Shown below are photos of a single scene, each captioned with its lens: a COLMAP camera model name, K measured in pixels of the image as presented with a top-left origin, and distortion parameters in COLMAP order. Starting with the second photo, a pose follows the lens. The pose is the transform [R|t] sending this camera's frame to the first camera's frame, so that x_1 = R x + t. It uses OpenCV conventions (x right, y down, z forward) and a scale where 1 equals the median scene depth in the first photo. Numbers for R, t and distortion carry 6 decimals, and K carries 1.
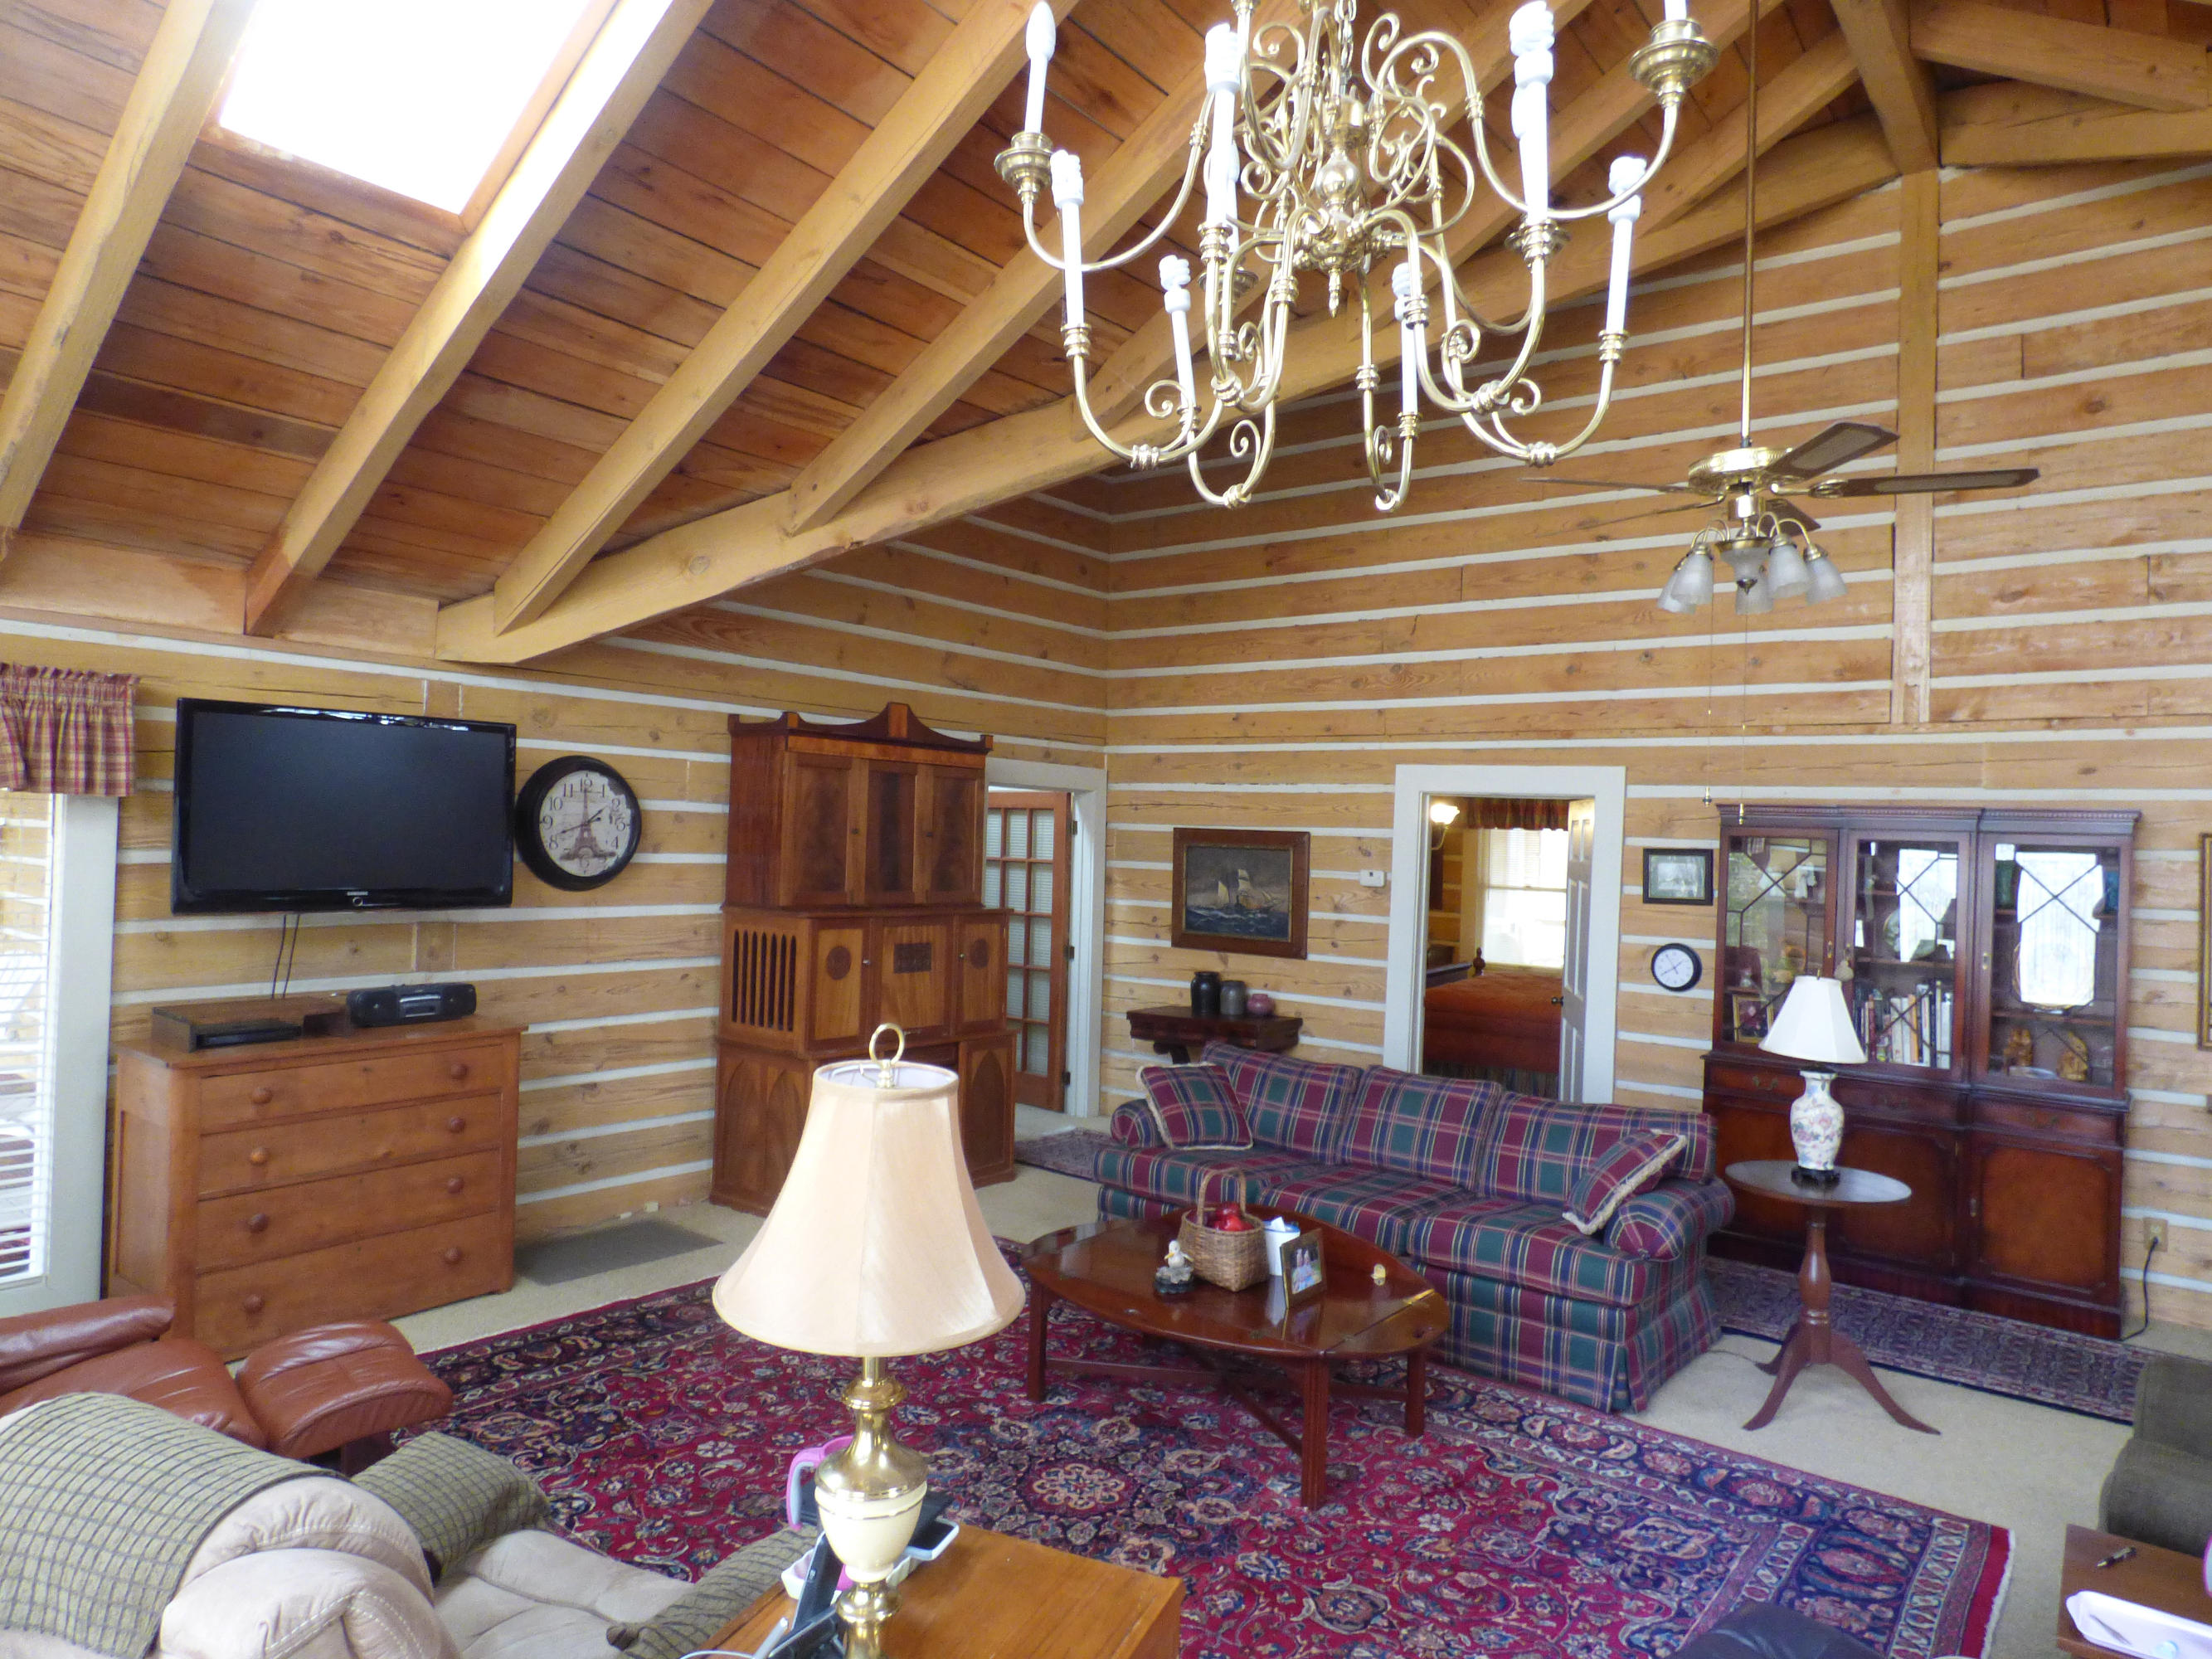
lens RADIAL K [[1354.1, 0, 1106.0], [0, 1354.1, 829.5], [0, 0, 1]] dist [-0.010867, -0.000062]
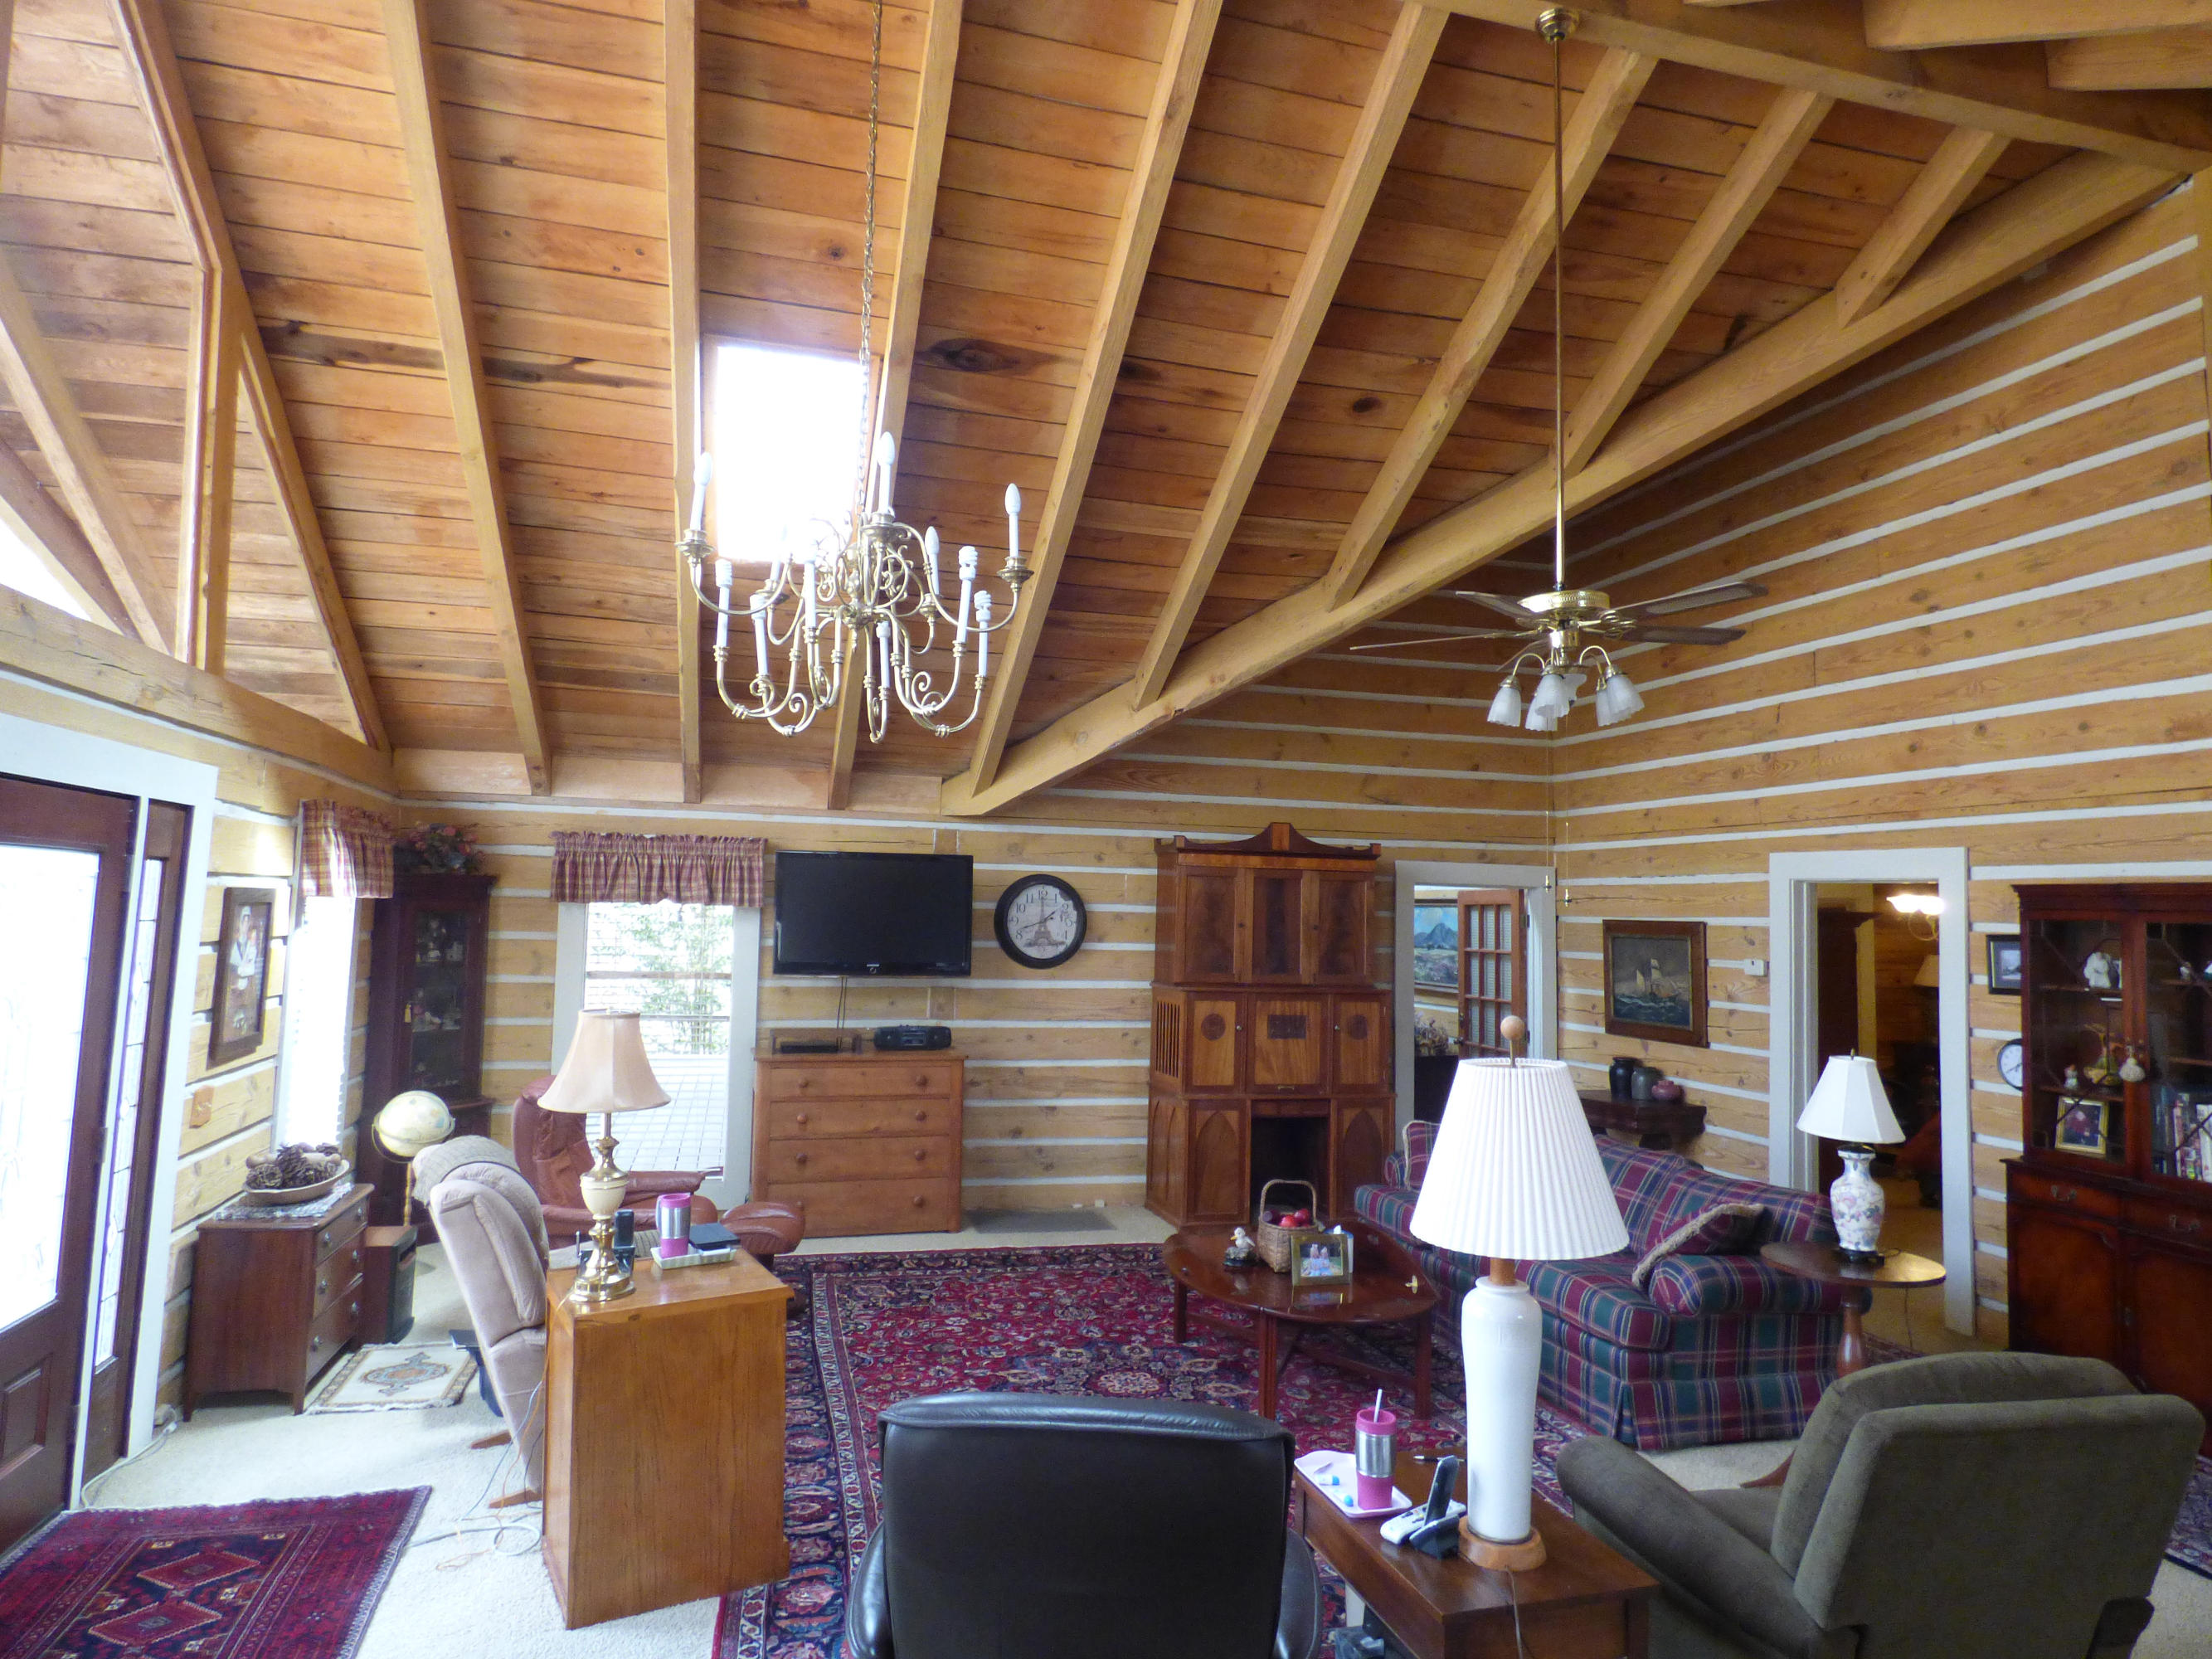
lens RADIAL K [[1351.1, 0, 1097.3], [0, 1351.1, 827.3], [0, 0, 1]] dist [-0.034408, 0.020069]
pose [[0.801288, -0.052829, -0.595942, 0.505735], [0.006501, 0.996804, -0.079624, 0.010697], [0.598244, 0.059928, 0.799070, -0.111236]]
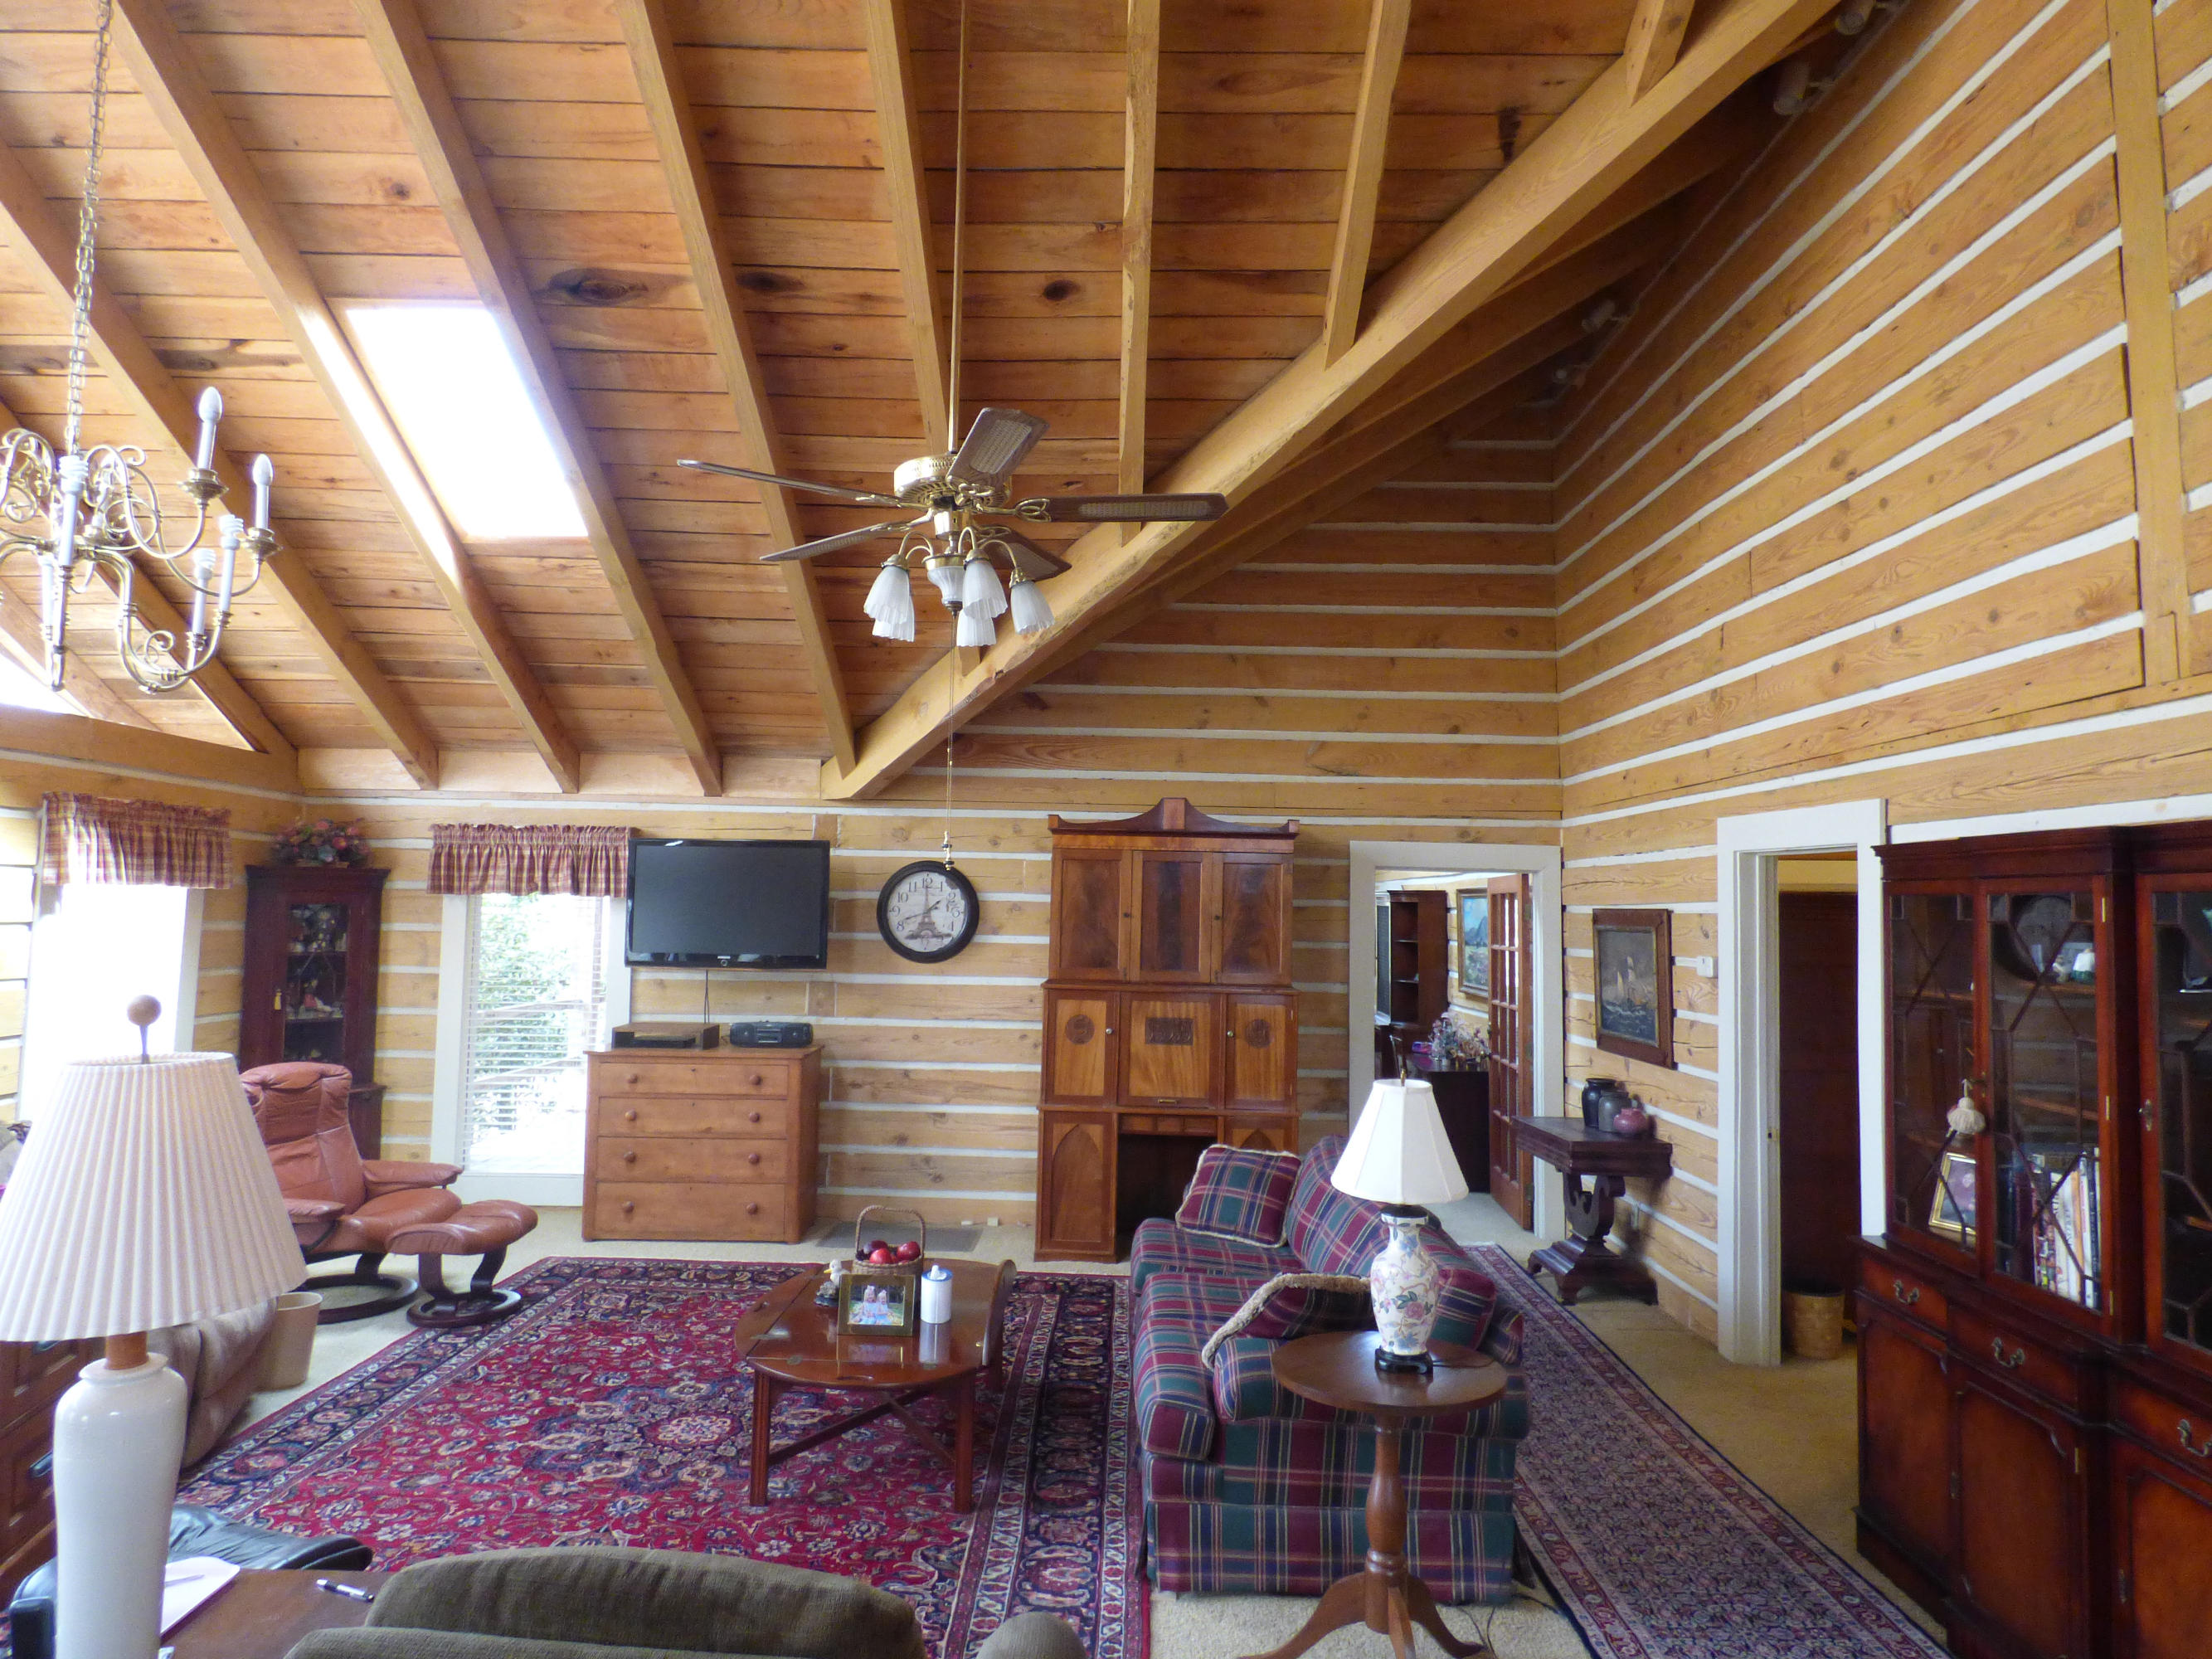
lens RADIAL K [[1354.1, 0, 1106.0], [0, 1354.1, 829.5], [0, 0, 1]] dist [-0.010867, -0.000062]
pose [[0.612407, -0.068297, -0.787587, 0.752702], [0.004424, 0.996542, -0.082978, 0.025607], [0.790530, 0.047332, 0.610591, 0.316953]]
